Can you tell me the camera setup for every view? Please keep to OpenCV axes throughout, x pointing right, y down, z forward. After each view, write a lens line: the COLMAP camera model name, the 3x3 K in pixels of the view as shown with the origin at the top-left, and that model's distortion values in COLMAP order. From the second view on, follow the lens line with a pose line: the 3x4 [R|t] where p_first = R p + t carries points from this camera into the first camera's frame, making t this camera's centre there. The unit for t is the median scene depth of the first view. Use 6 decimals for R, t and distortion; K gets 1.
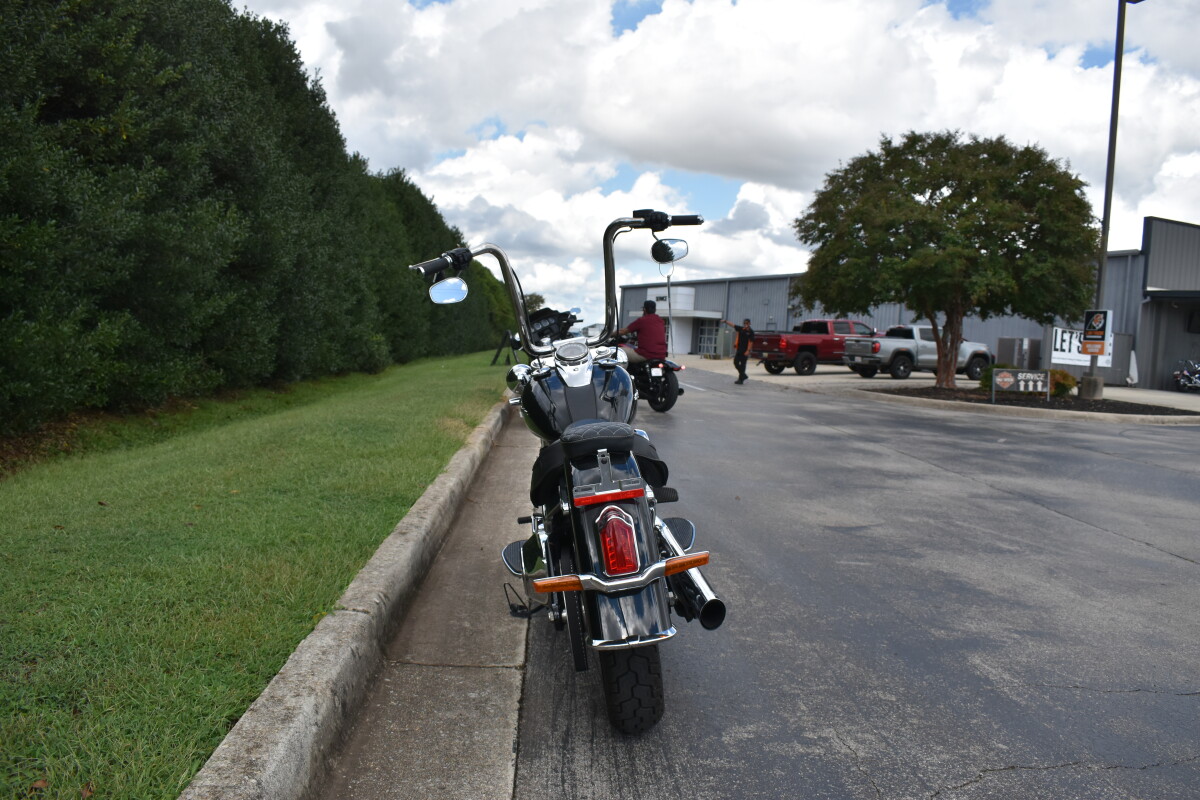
lens RADIAL K [[1003.3, 0, 600.0], [0, 1003.3, 400.0], [0, 0, 1]] dist [-0.090868, 0.008304]
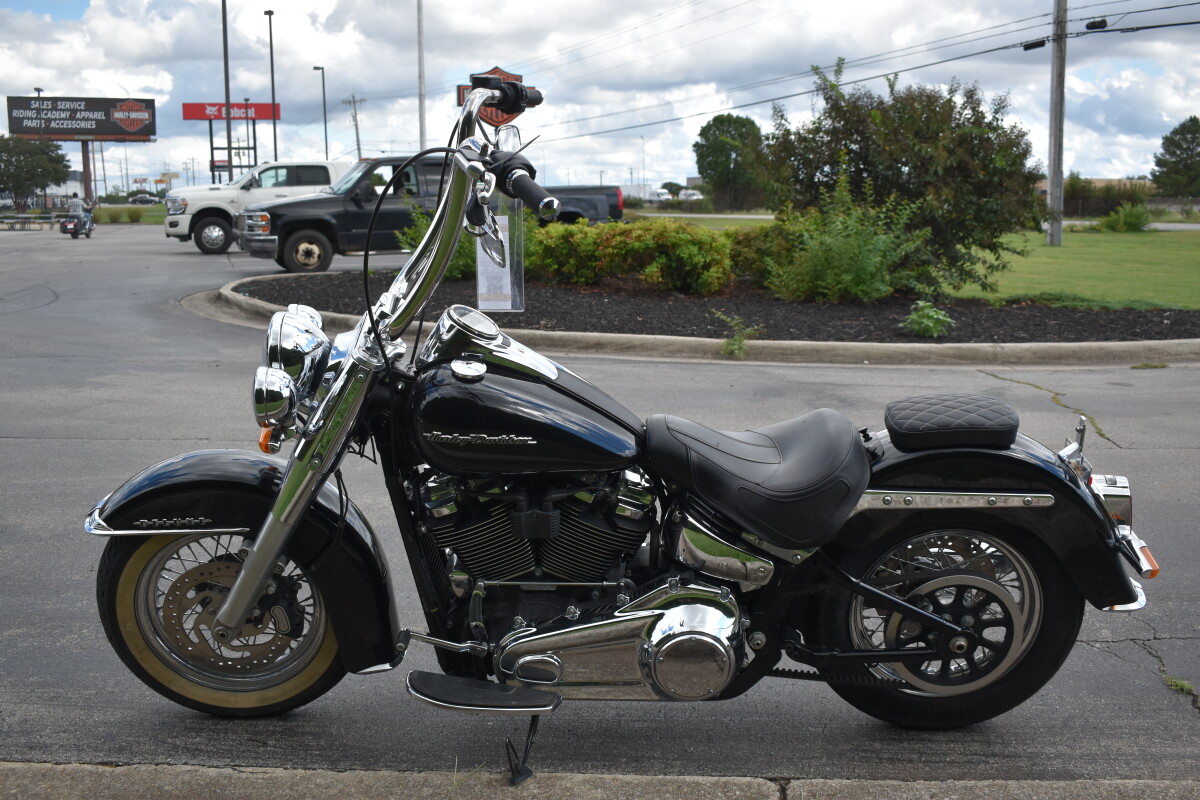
lens RADIAL K [[1245.2, 0, 600.0], [0, 1245.2, 400.0], [0, 0, 1]] dist [-0.063756, -0.002139]
pose [[0.087366, -0.221373, 0.971268, -0.105706], [0.068670, 0.974015, 0.215822, -0.022255], [-0.993807, 0.047841, 0.100298, 0.125437]]
